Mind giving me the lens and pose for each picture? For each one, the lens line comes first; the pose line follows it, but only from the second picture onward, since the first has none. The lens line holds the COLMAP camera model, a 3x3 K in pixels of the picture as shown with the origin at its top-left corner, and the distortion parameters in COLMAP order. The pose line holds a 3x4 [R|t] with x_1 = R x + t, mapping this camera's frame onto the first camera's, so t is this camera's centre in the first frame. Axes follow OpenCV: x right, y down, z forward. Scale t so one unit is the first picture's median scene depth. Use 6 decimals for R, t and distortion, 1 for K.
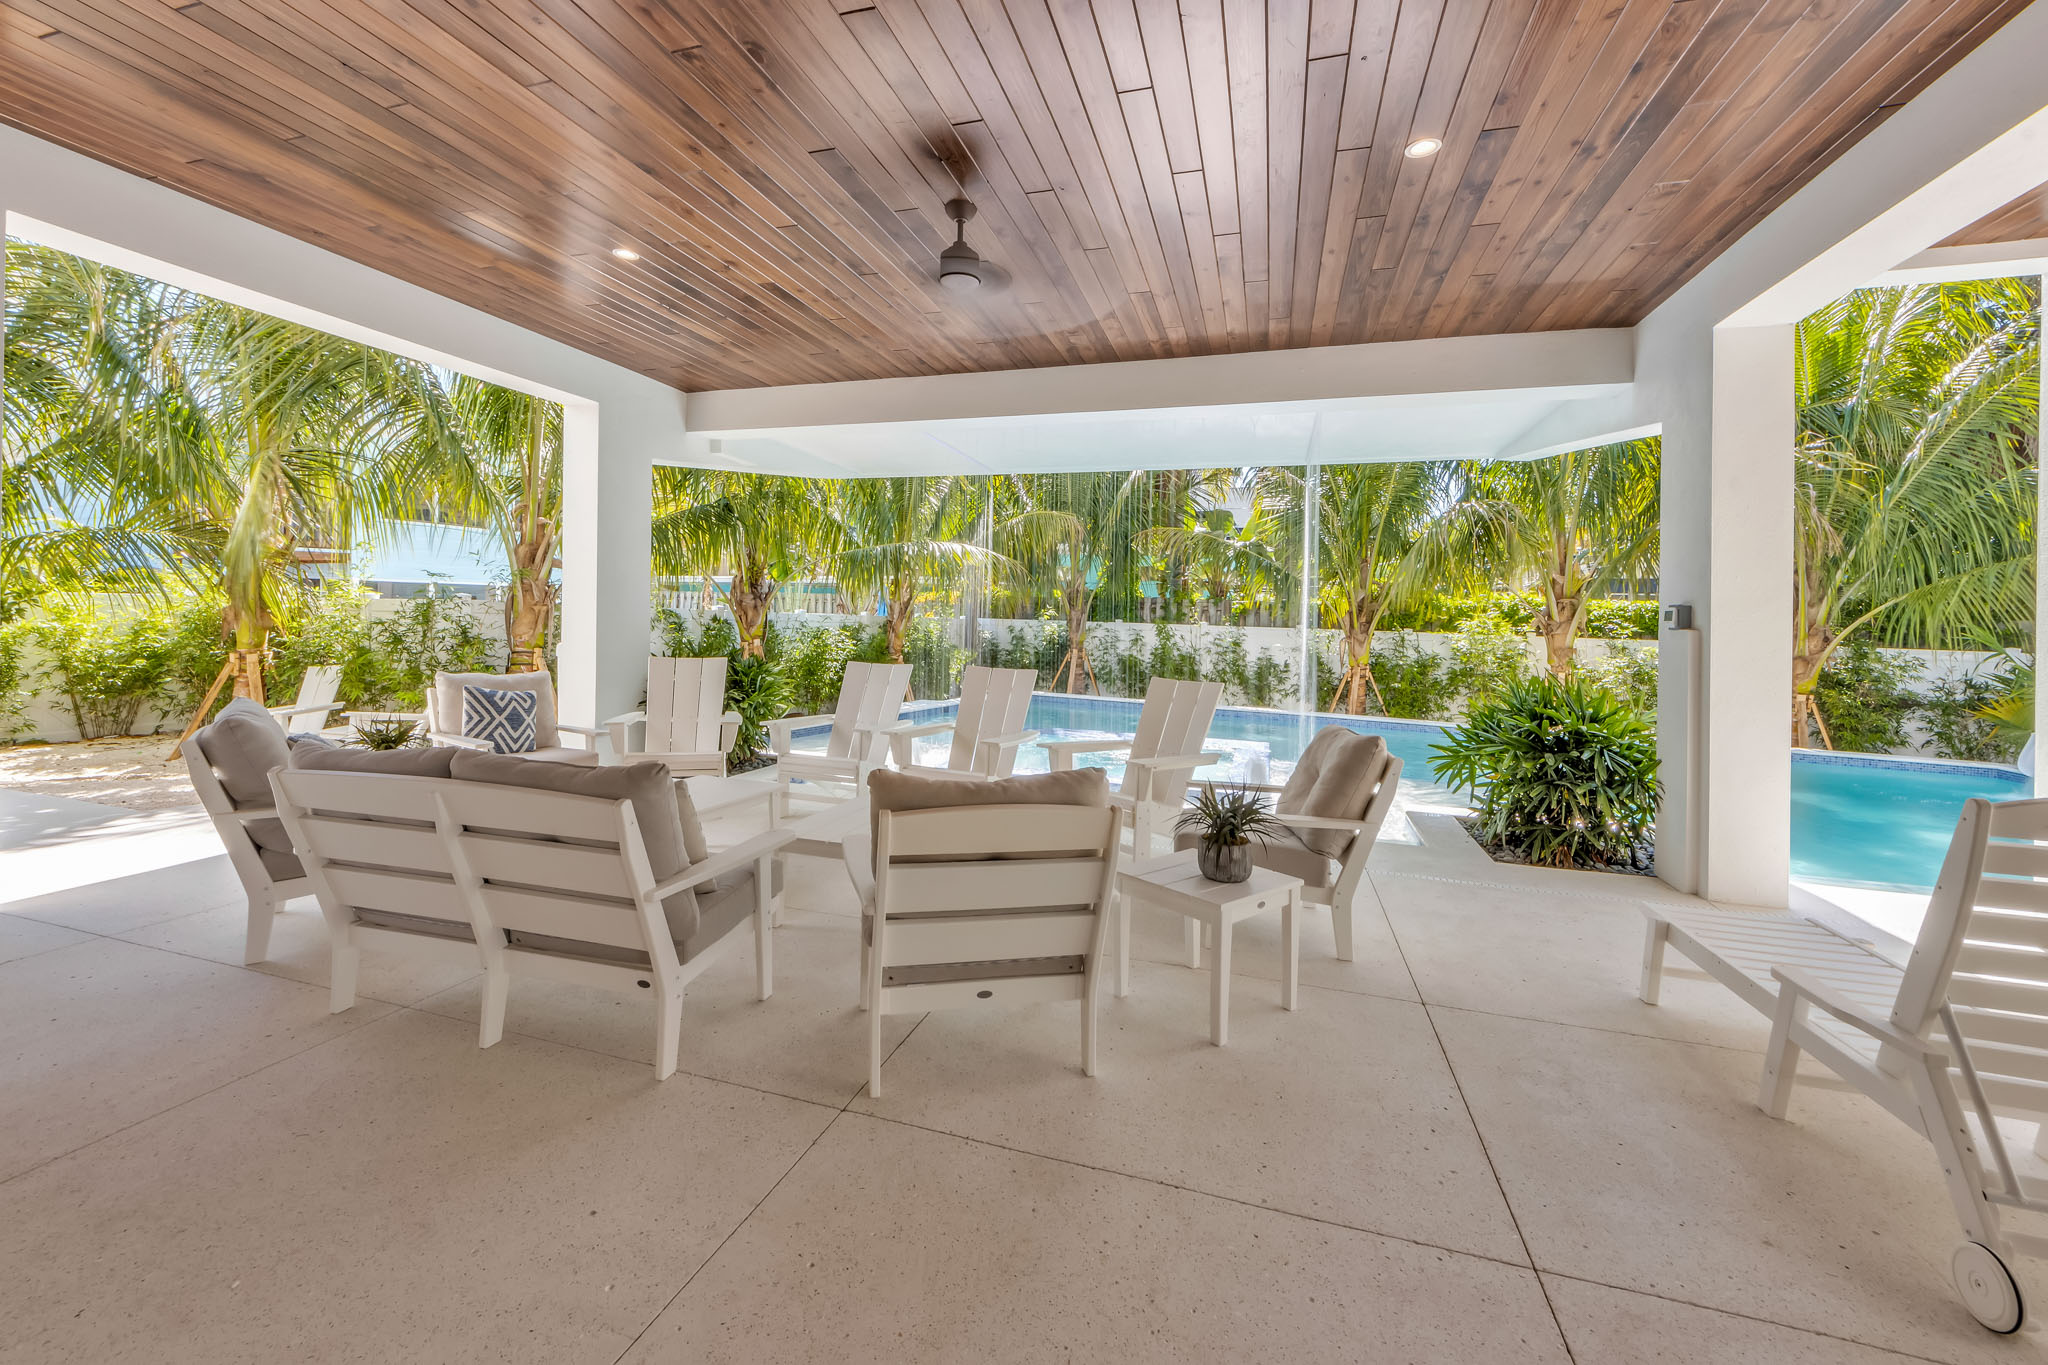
lens RADIAL K [[827.2, 0, 1024.0], [0, 827.2, 682.5], [0, 0, 1]] dist [-0.000170, -0.000004]
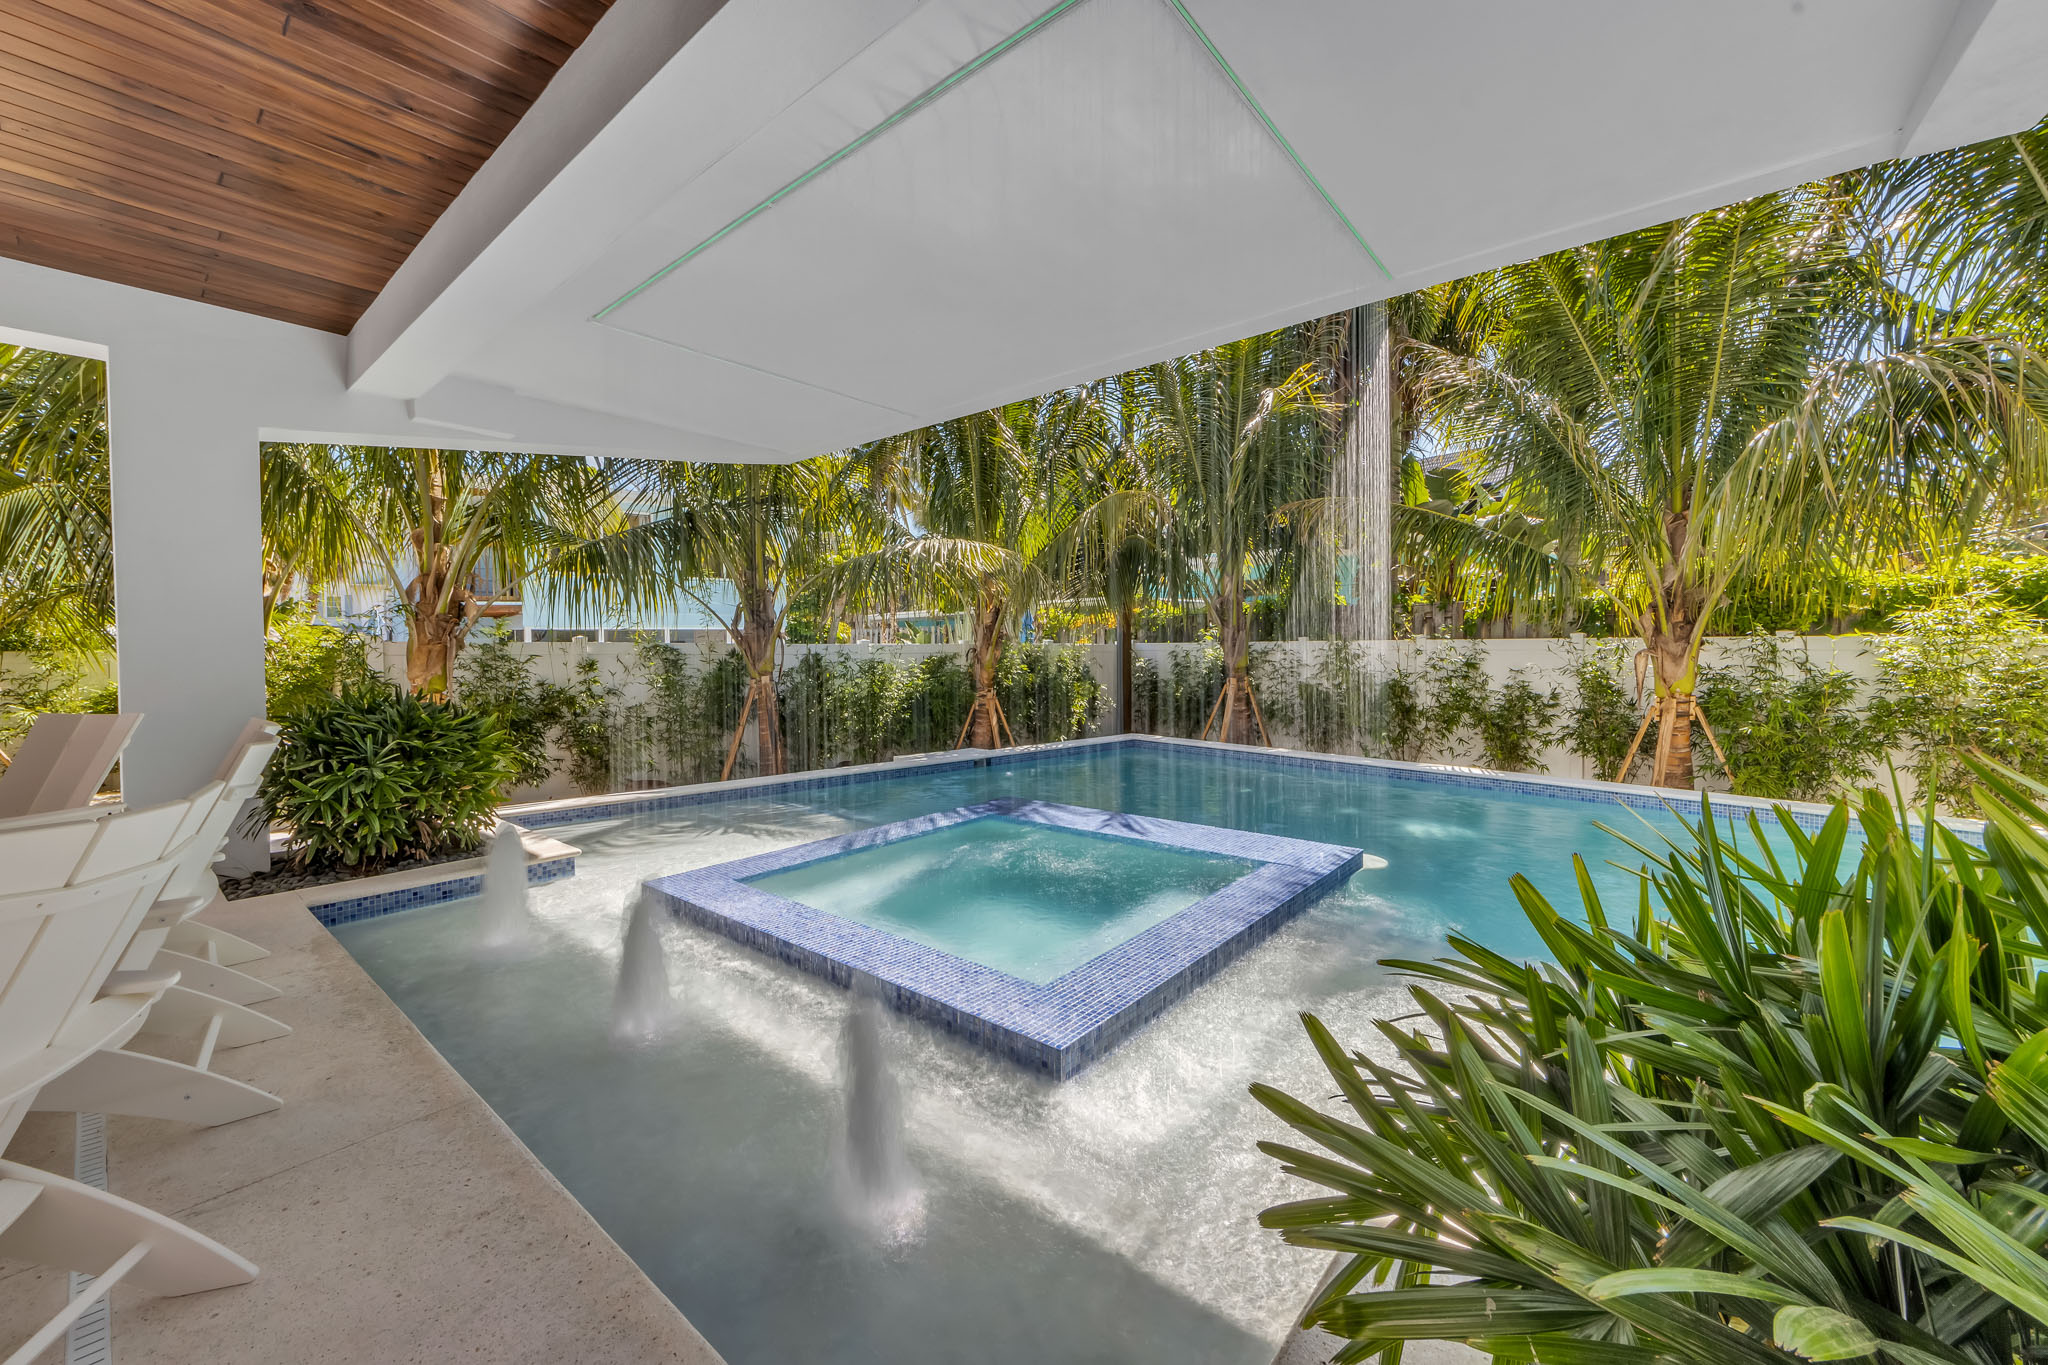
lens RADIAL K [[788.0, 0, 1021.0], [0, 788.0, 731.6], [0, 0, 1]] dist [-0.013353, -0.000017]
pose [[0.923994, 0.002398, -0.382400, 0.183779], [0.007532, 0.999672, 0.024467, -0.012338], [0.382334, -0.025488, 0.923673, 0.301430]]
